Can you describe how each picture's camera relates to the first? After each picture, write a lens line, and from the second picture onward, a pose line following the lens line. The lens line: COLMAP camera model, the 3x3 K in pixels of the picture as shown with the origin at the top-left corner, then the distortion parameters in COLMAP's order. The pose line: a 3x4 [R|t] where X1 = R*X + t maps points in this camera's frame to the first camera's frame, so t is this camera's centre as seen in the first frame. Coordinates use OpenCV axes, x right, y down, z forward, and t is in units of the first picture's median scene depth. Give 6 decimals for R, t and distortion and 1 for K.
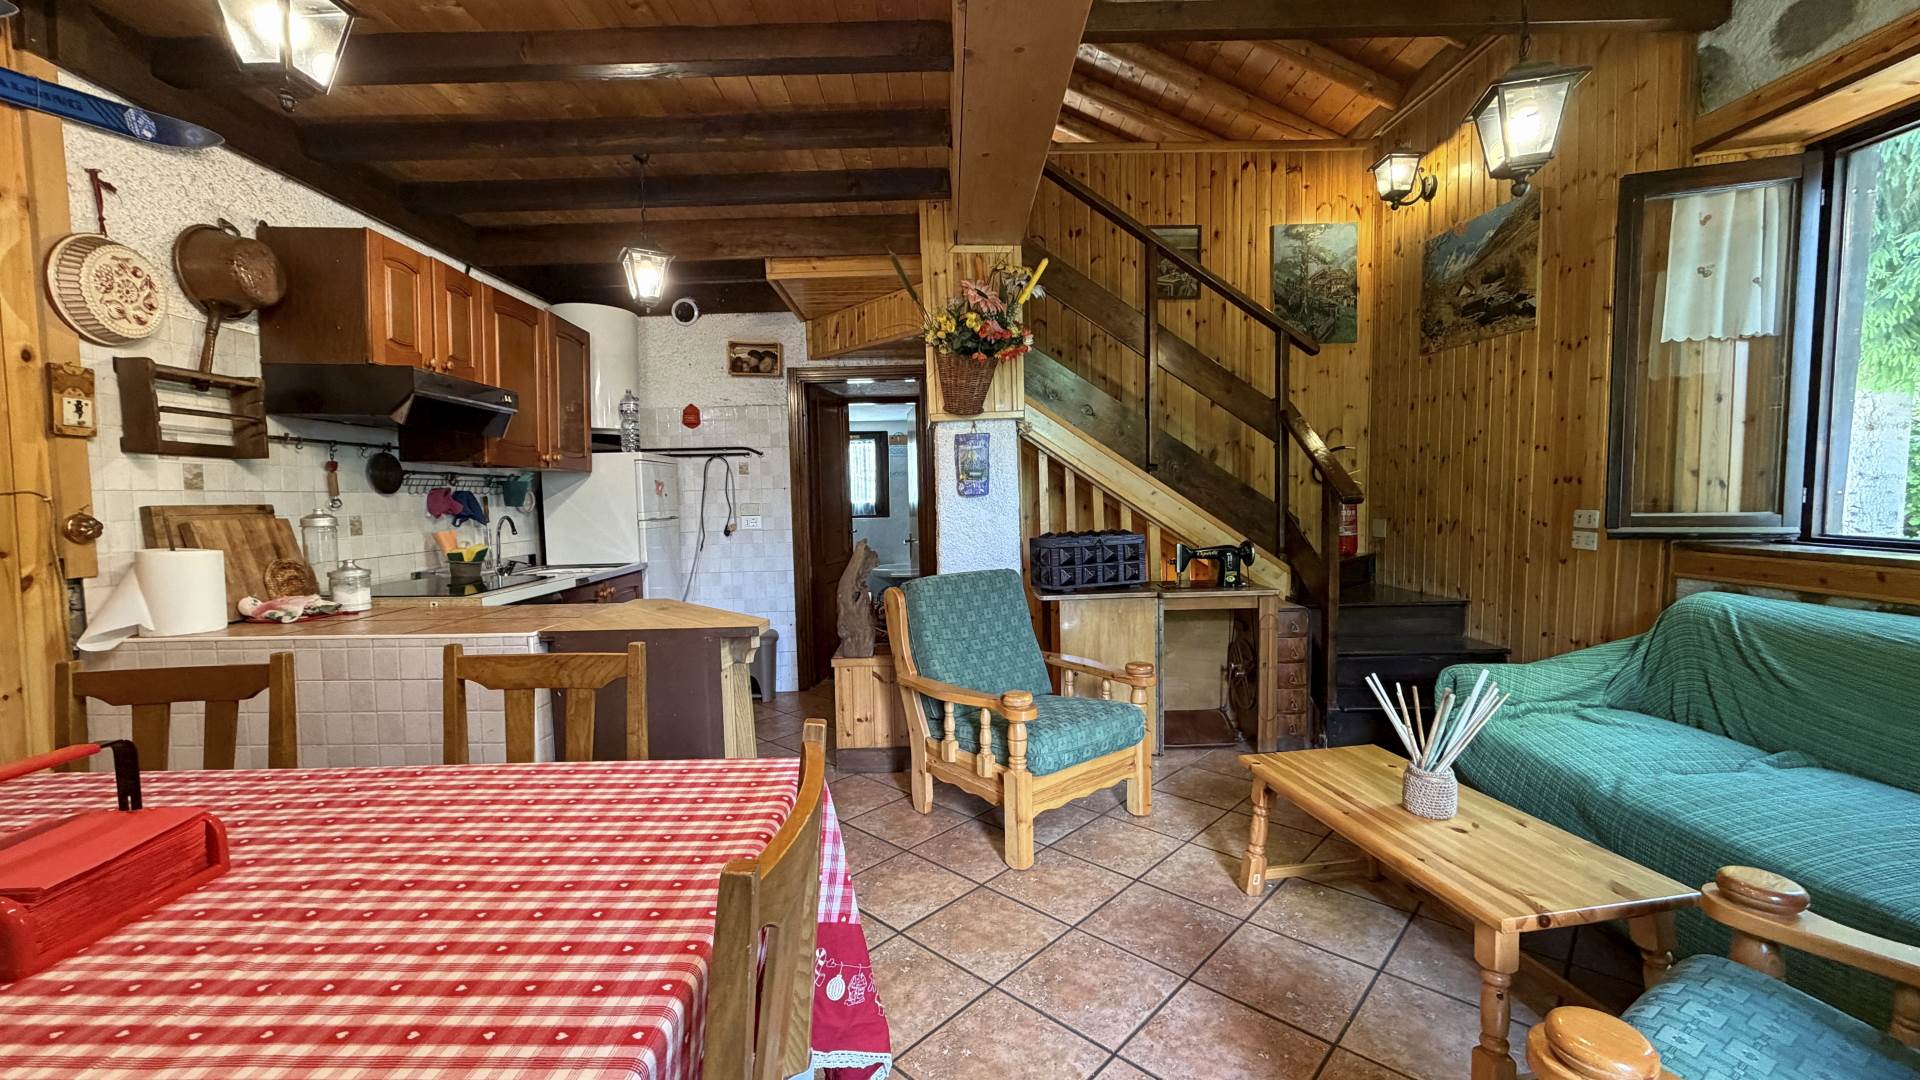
lens RADIAL K [[764.1, 0, 955.8], [0, 764.1, 540.9], [0, 0, 1]] dist [0.001137, -0.000072]
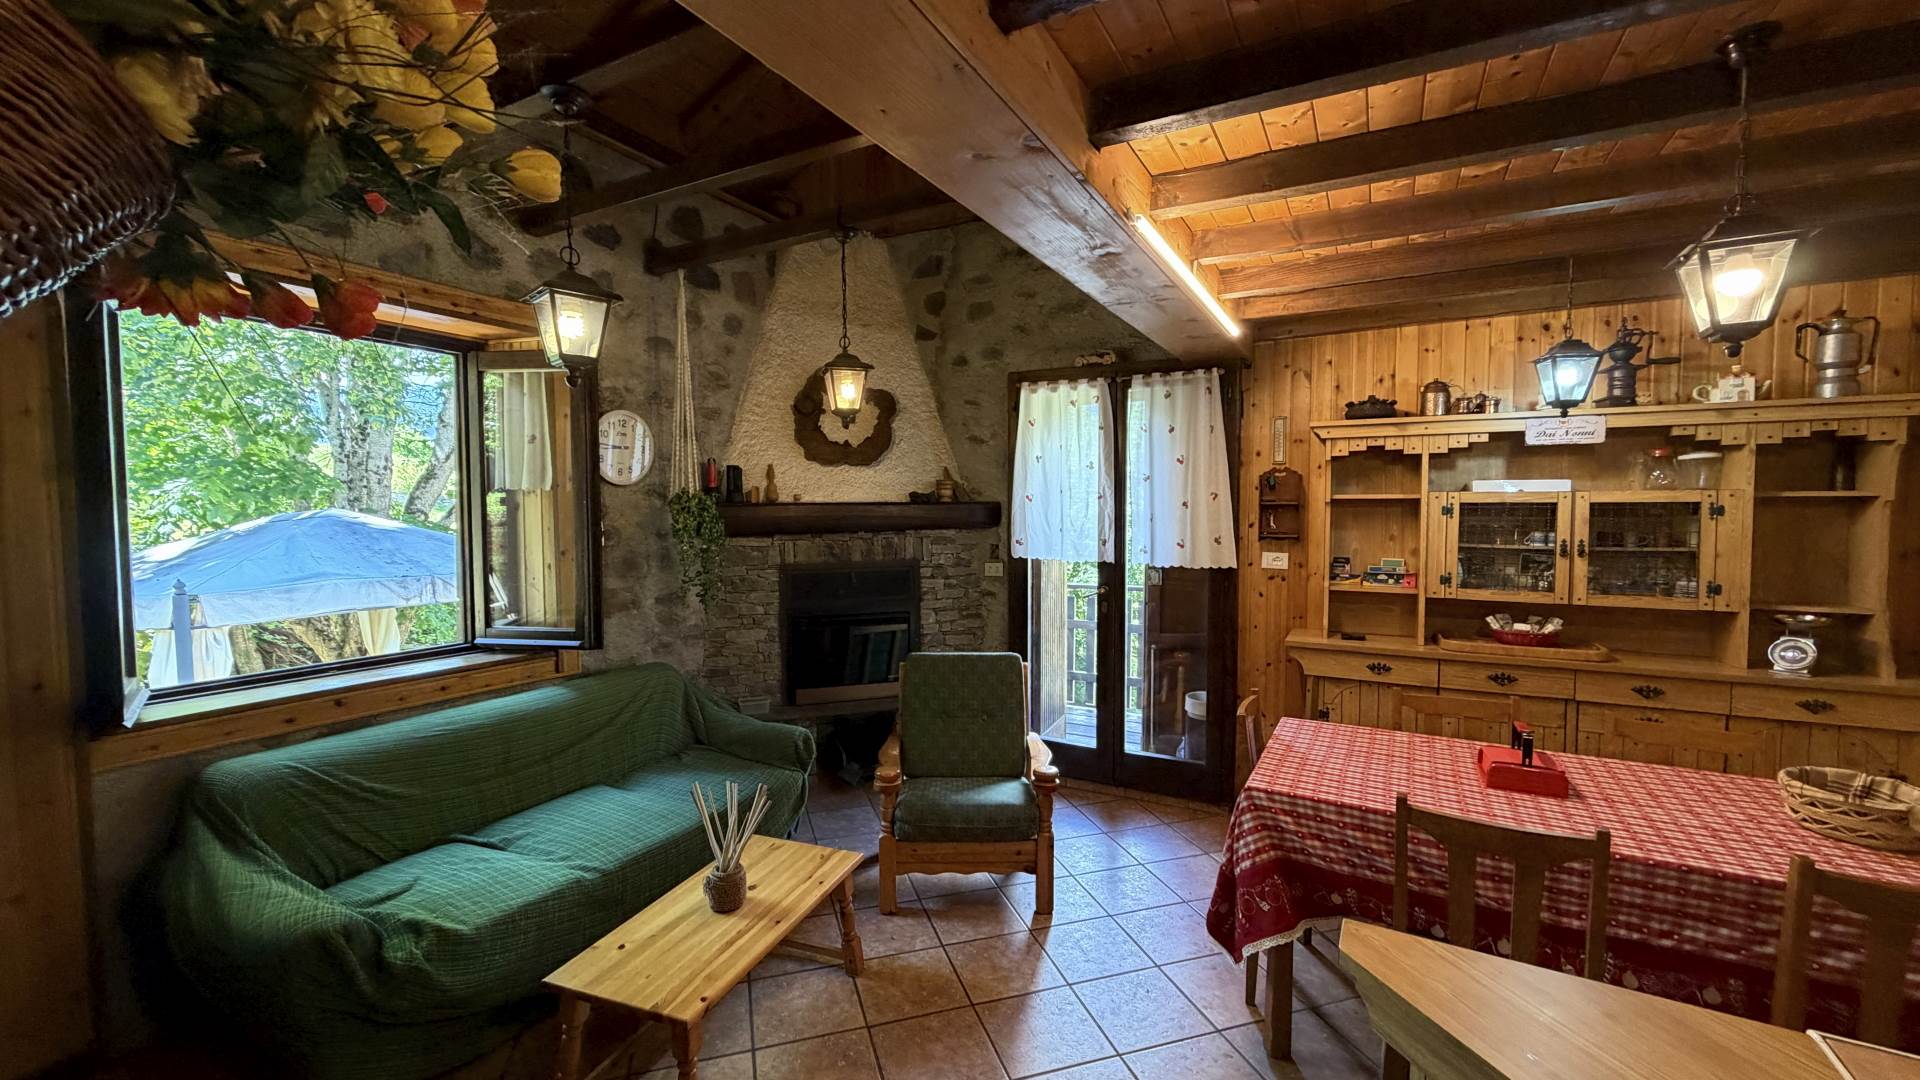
lens RADIAL K [[764.1, 0, 954.8], [0, 764.1, 540.7], [0, 0, 1]] dist [0.001137, -0.000072]
pose [[-0.868915, -0.001267, 0.494960, -0.169739], [0.052349, 0.994153, 0.094444, -0.178991], [-0.492185, 0.107975, -0.863768, 1.002380]]
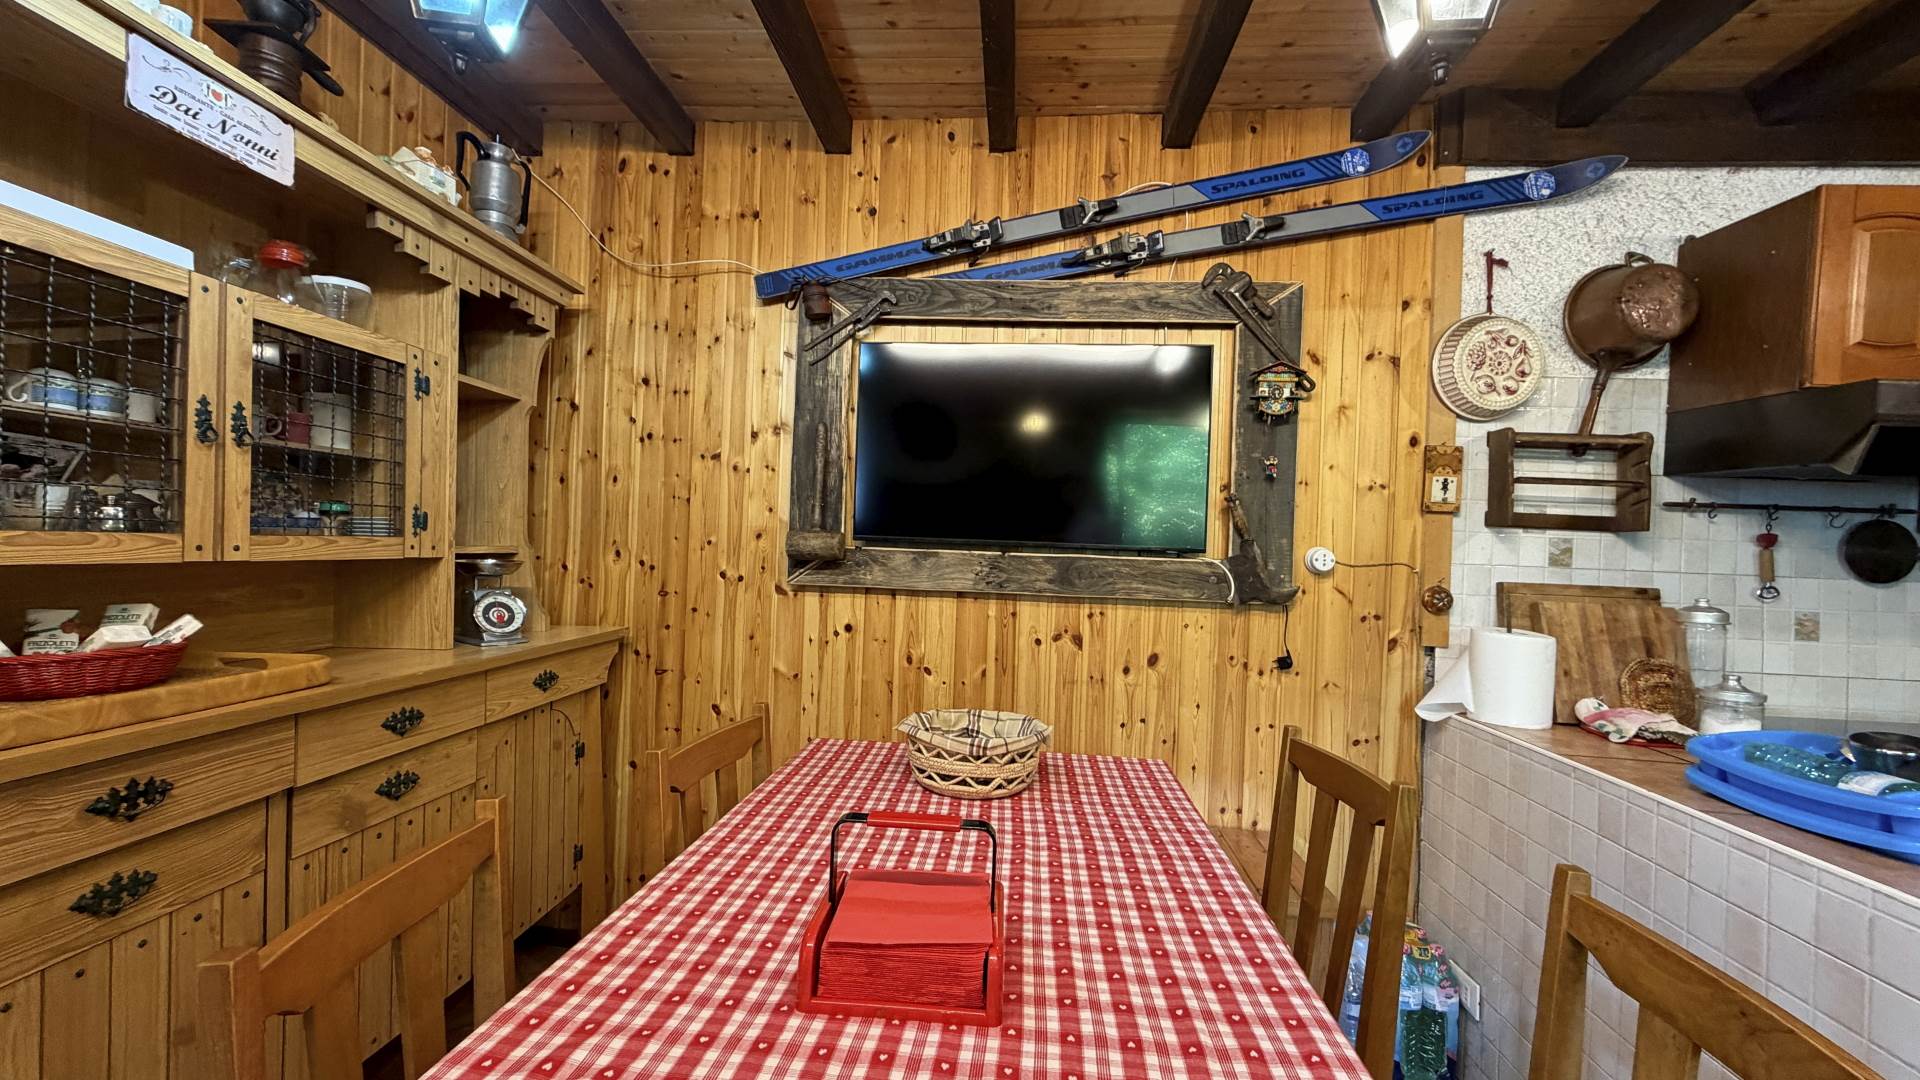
lens RADIAL K [[764.1, 0, 956.4], [0, 764.1, 541.9], [0, 0, 1]] dist [0.001137, -0.000072]
pose [[-0.089851, 0.011708, -0.995886, -0.025596], [-0.095615, 0.995211, 0.020327, -0.030821], [0.991355, 0.097048, -0.088301, 0.248579]]
